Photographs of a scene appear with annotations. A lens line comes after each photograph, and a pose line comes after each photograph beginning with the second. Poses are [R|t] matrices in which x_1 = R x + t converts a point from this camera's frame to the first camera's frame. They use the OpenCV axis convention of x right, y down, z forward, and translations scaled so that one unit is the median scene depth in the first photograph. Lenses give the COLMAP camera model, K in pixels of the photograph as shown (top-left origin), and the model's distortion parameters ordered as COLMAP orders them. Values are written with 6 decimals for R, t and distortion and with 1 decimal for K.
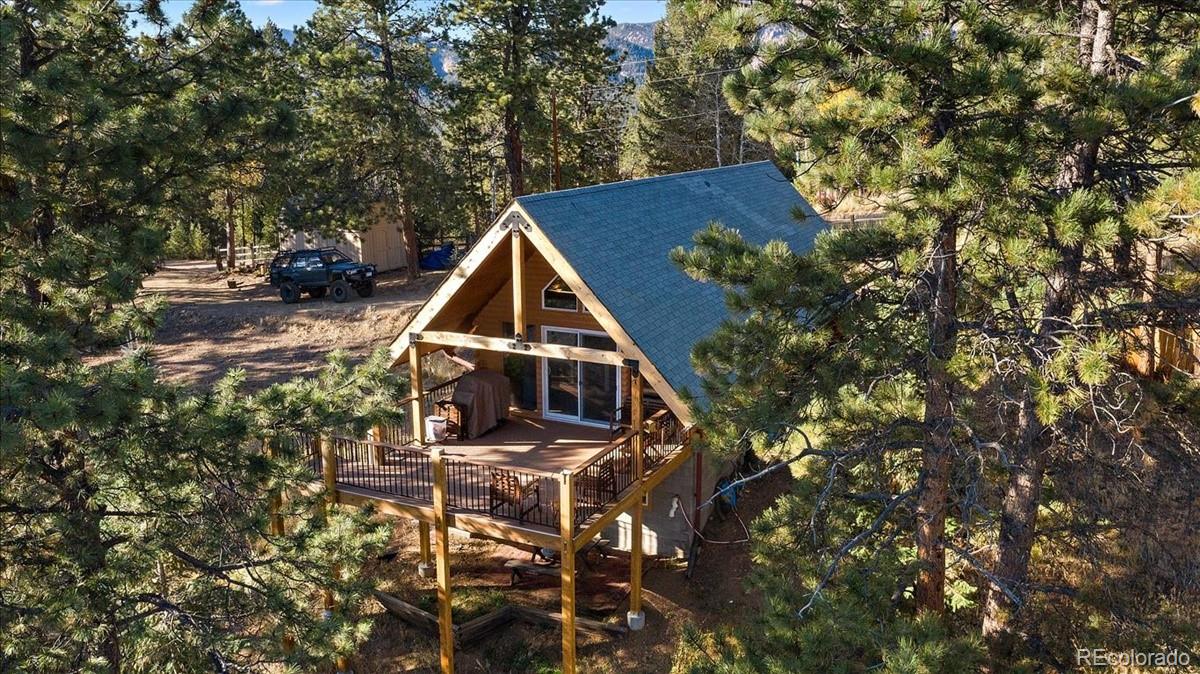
lens RADIAL K [[922.6, 0, 599.2], [0, 922.6, 310.7], [0, 0, 1]] dist [0.008408, 0.001482]
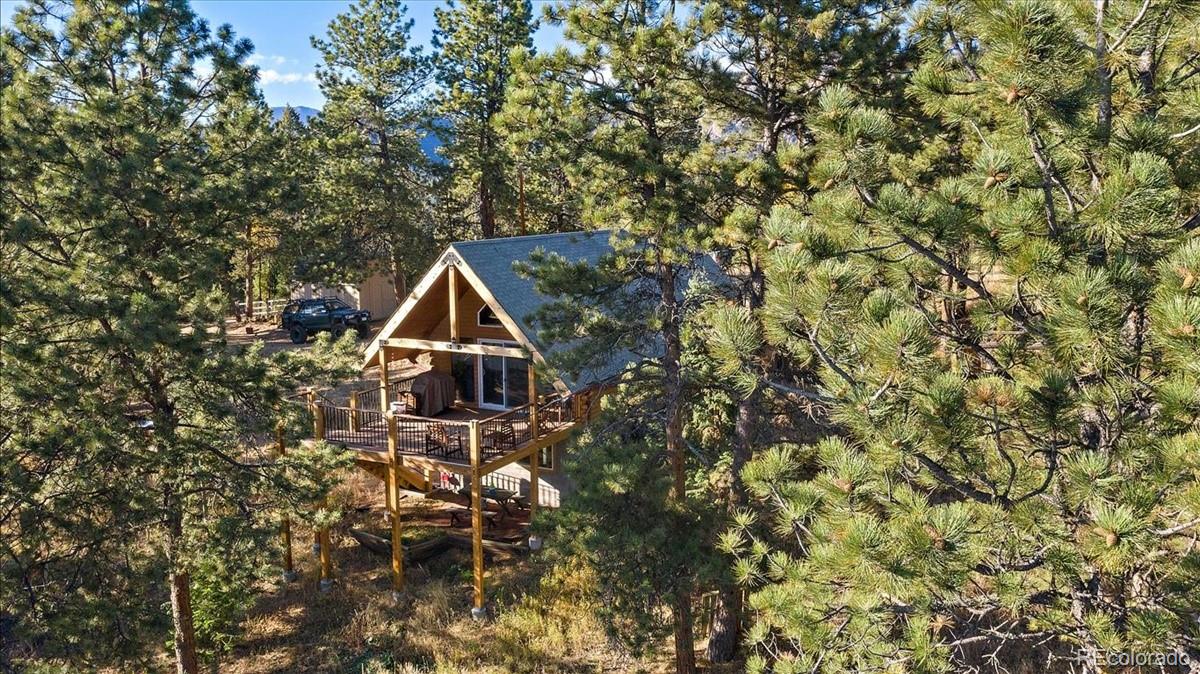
lens RADIAL K [[922.6, 0, 599.2], [0, 922.6, 310.7], [0, 0, 1]] dist [0.008408, 0.001482]
pose [[0.999929, 0.002023, -0.011723, 0.075282], [-0.002933, 0.996940, -0.078117, 0.045738], [0.011529, 0.078146, 0.996875, -0.207468]]
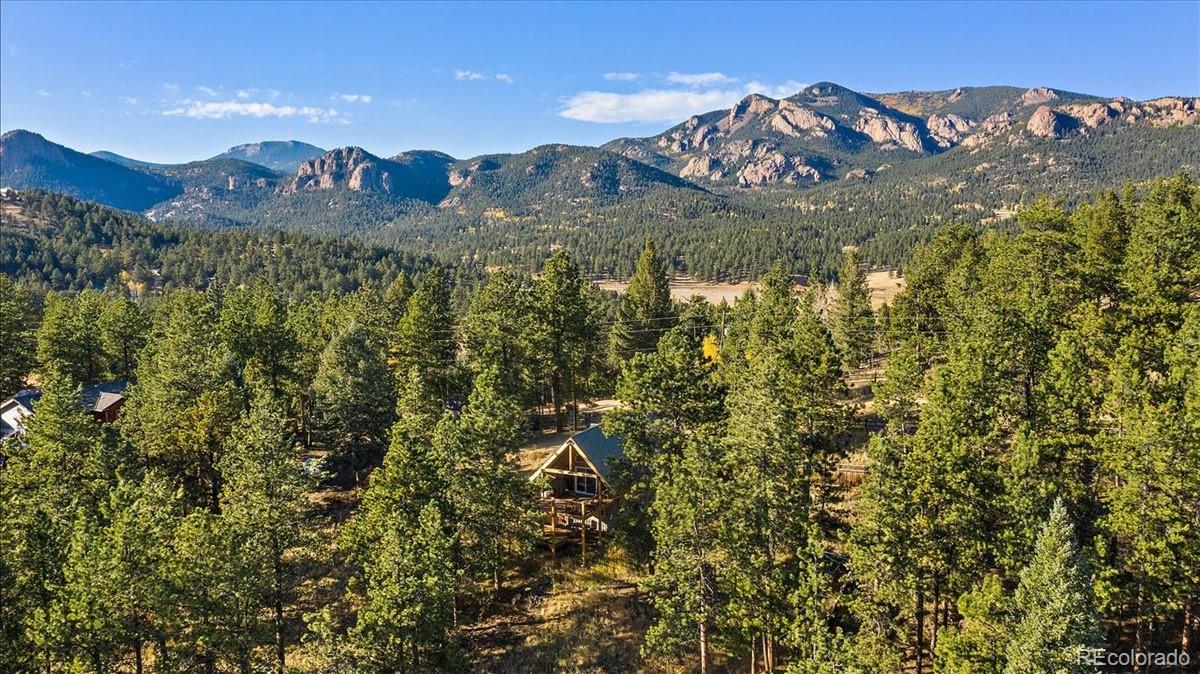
lens RADIAL K [[922.6, 0, 599.2], [0, 922.6, 310.7], [0, 0, 1]] dist [0.008408, 0.001482]
pose [[0.999998, 0.001962, -0.000138, 0.017117], [-0.001965, 0.993662, -0.112388, -0.101825], [-0.000084, 0.112388, 0.993664, -1.474526]]
